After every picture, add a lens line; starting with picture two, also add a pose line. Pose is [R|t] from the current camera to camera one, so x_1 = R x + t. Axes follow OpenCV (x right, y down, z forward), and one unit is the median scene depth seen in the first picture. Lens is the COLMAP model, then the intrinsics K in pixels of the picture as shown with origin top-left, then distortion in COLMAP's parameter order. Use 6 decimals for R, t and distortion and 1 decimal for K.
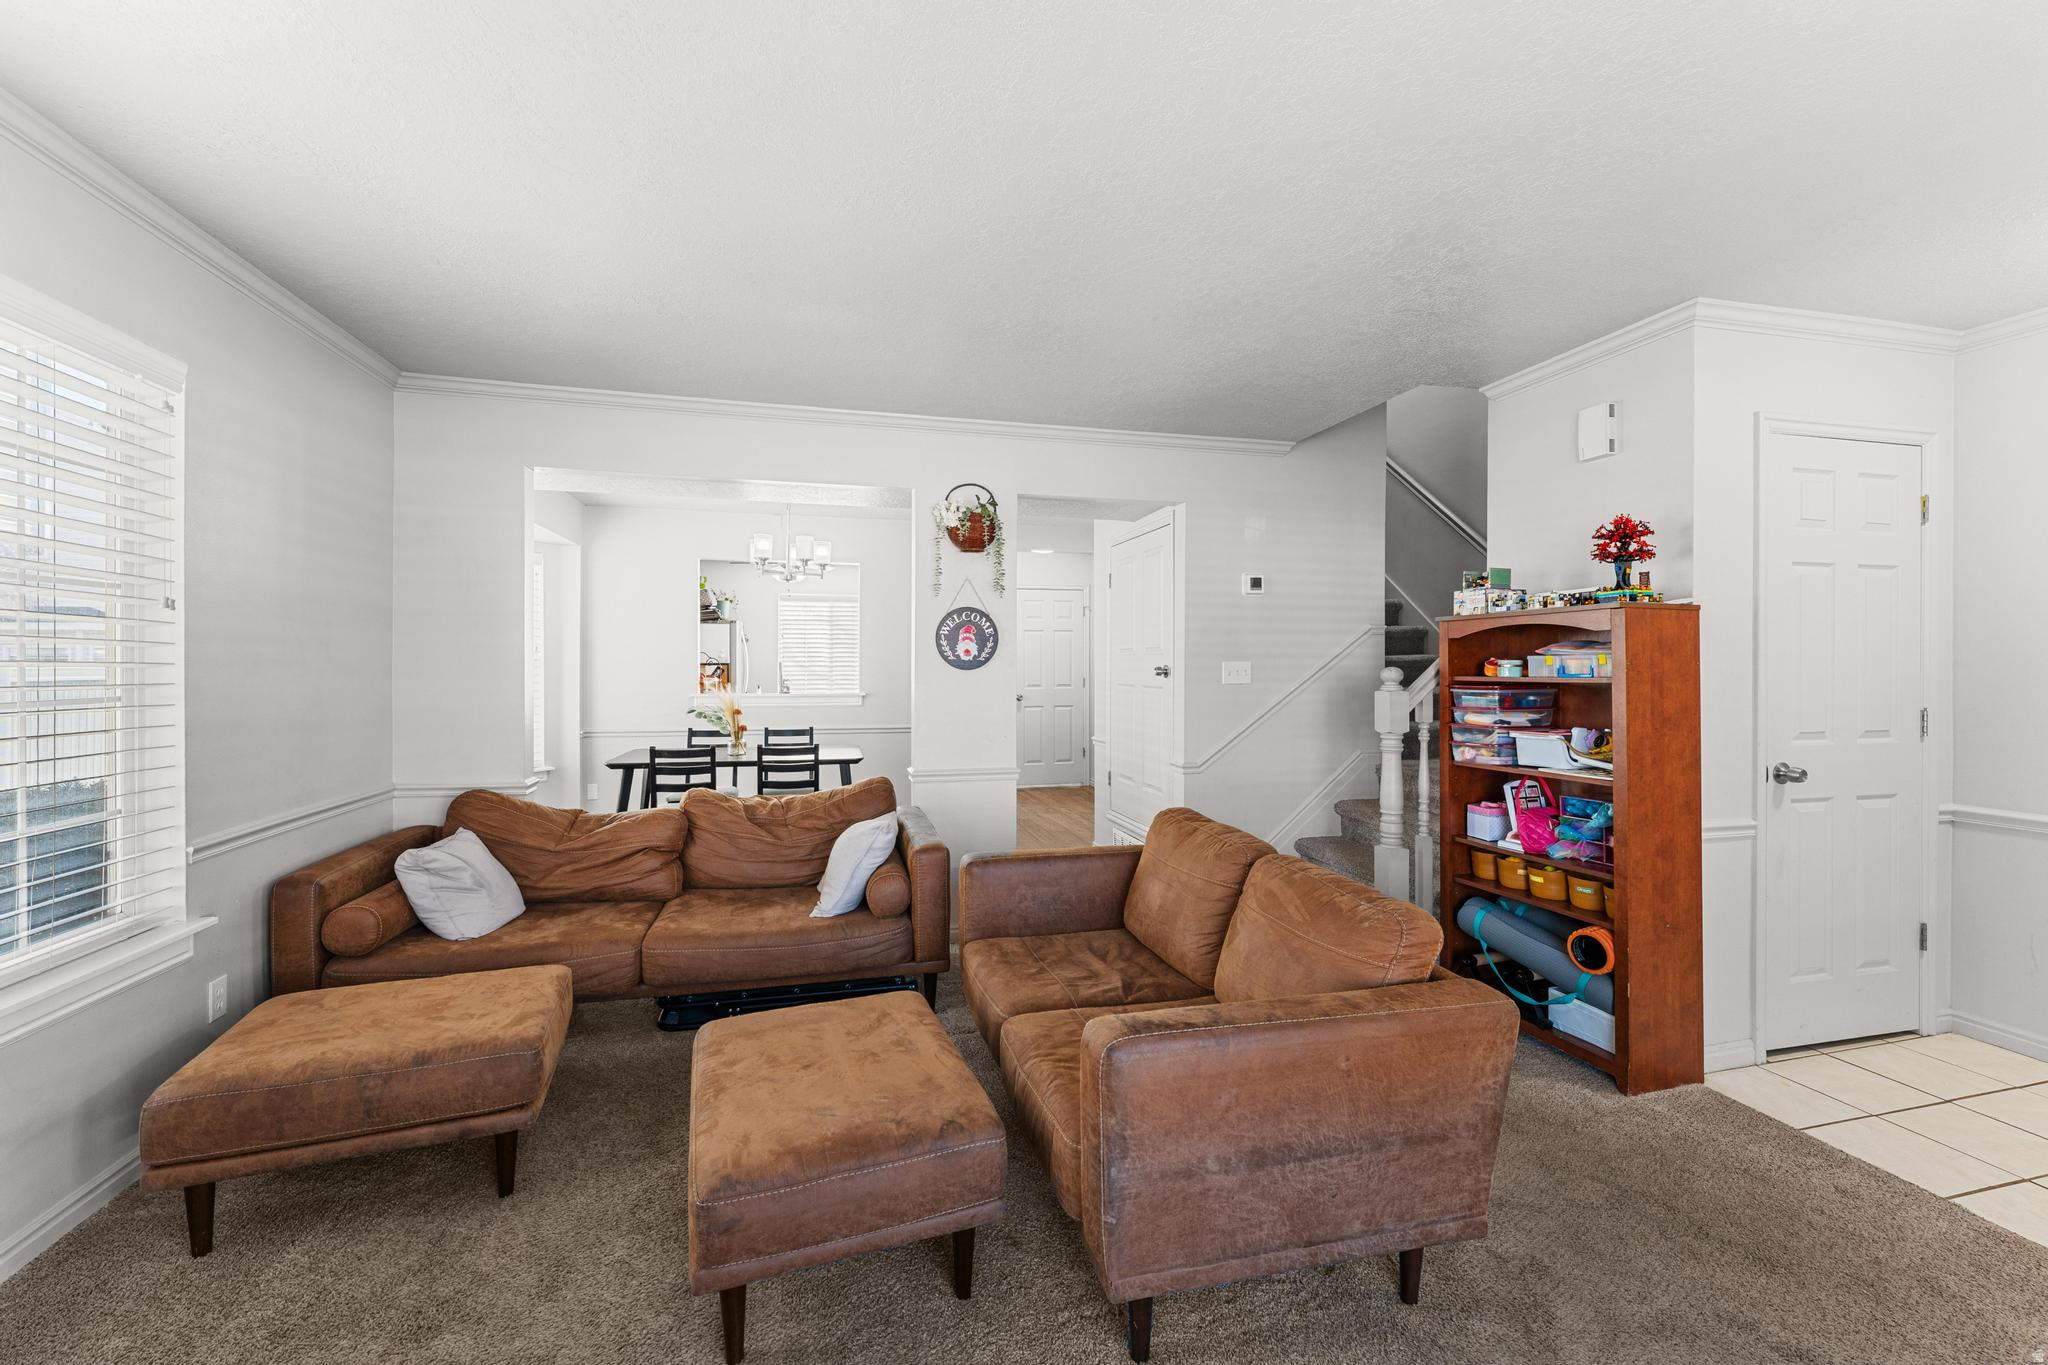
lens RADIAL K [[809.2, 0, 984.2], [0, 809.2, 677.3], [0, 0, 1]] dist [0.001785, 0.000168]
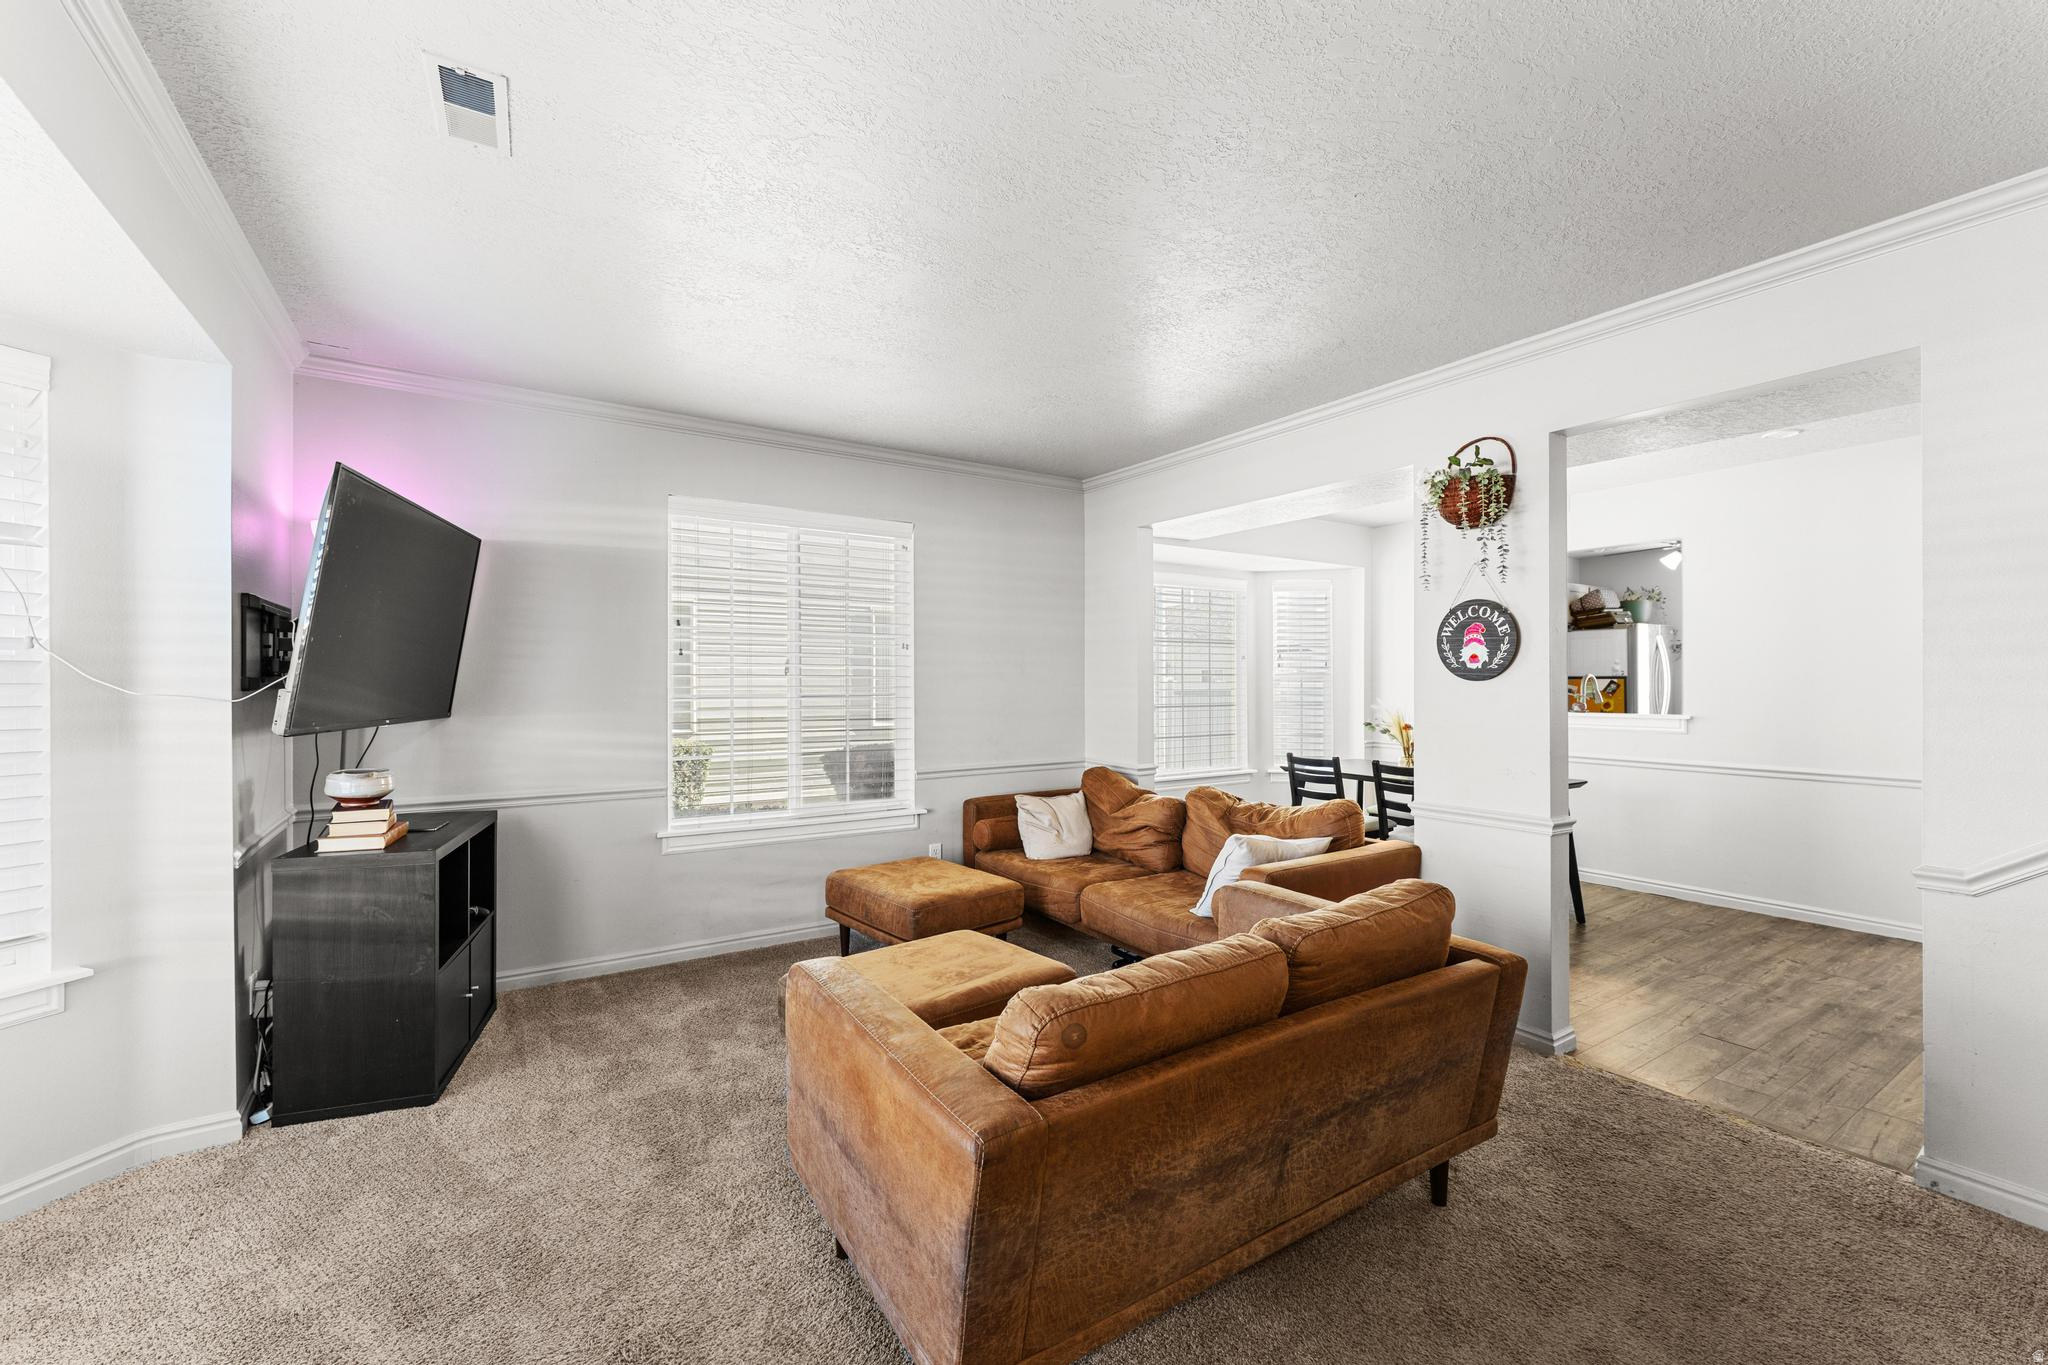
lens RADIAL K [[809.2, 0, 979.3], [0, 809.2, 679.4], [0, 0, 1]] dist [0.001785, 0.000168]
pose [[0.338135, -0.002850, -0.941093, 0.549436], [-0.014445, 0.999862, -0.008218, 0.002662], [0.940987, 0.016373, 0.338047, 0.293020]]
